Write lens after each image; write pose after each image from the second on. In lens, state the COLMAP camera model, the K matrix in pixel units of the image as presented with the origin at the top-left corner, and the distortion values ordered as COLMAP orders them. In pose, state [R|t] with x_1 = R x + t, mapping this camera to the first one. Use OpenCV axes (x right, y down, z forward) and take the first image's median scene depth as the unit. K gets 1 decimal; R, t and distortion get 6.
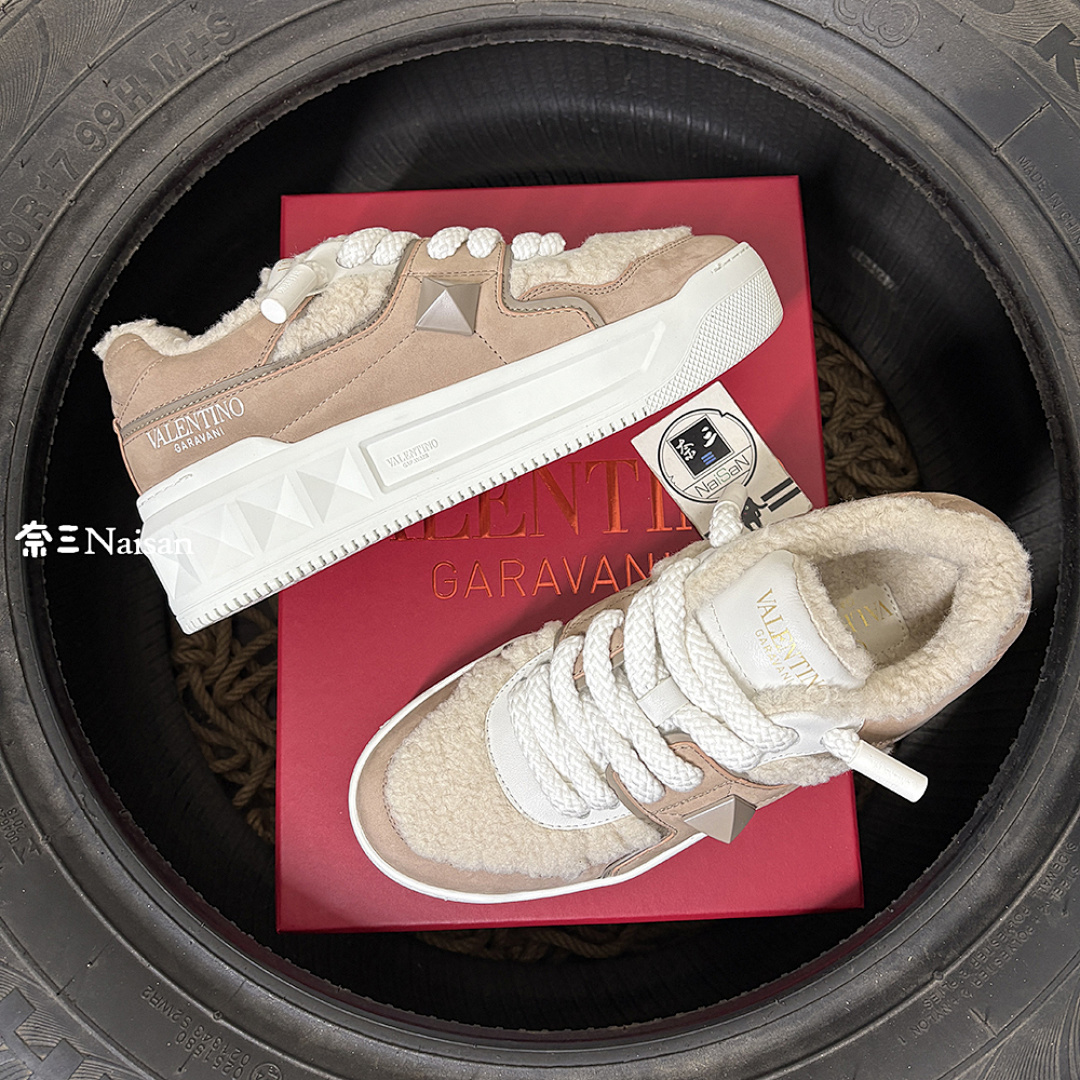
lens RADIAL K [[1147.8, 0, 540.0], [0, 1147.8, 533.3], [0, 0, 1]] dist [0.018572, 0.000000]
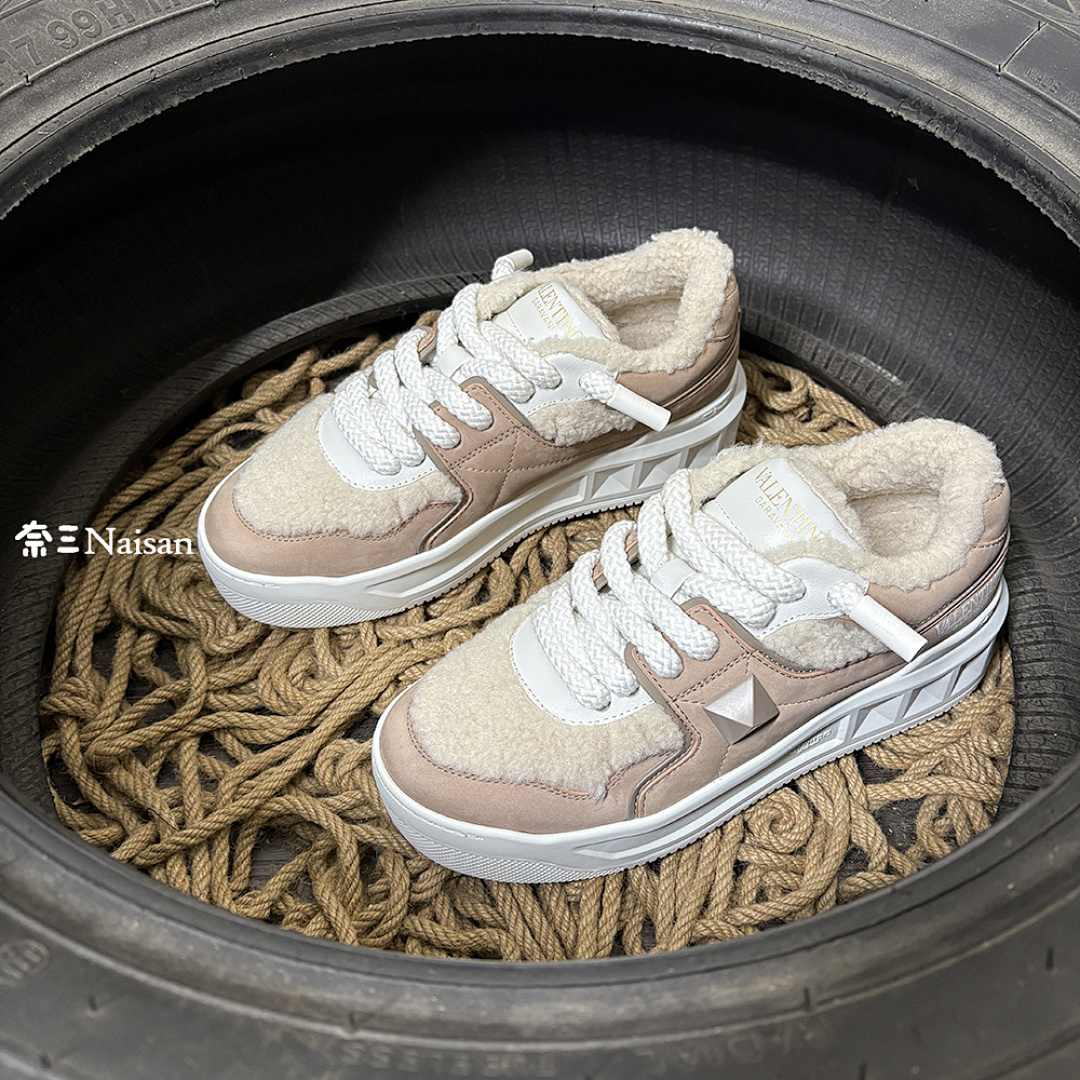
lens RADIAL K [[1147.8, 0, 545.6], [0, 1147.8, 541.4], [0, 0, 1]] dist [0.018572, 0.000000]
pose [[0.999669, 0.017321, 0.019046, 0.001122], [-0.006667, 0.888750, -0.458343, 0.439121], [-0.024867, 0.458064, 0.888571, 0.307432]]
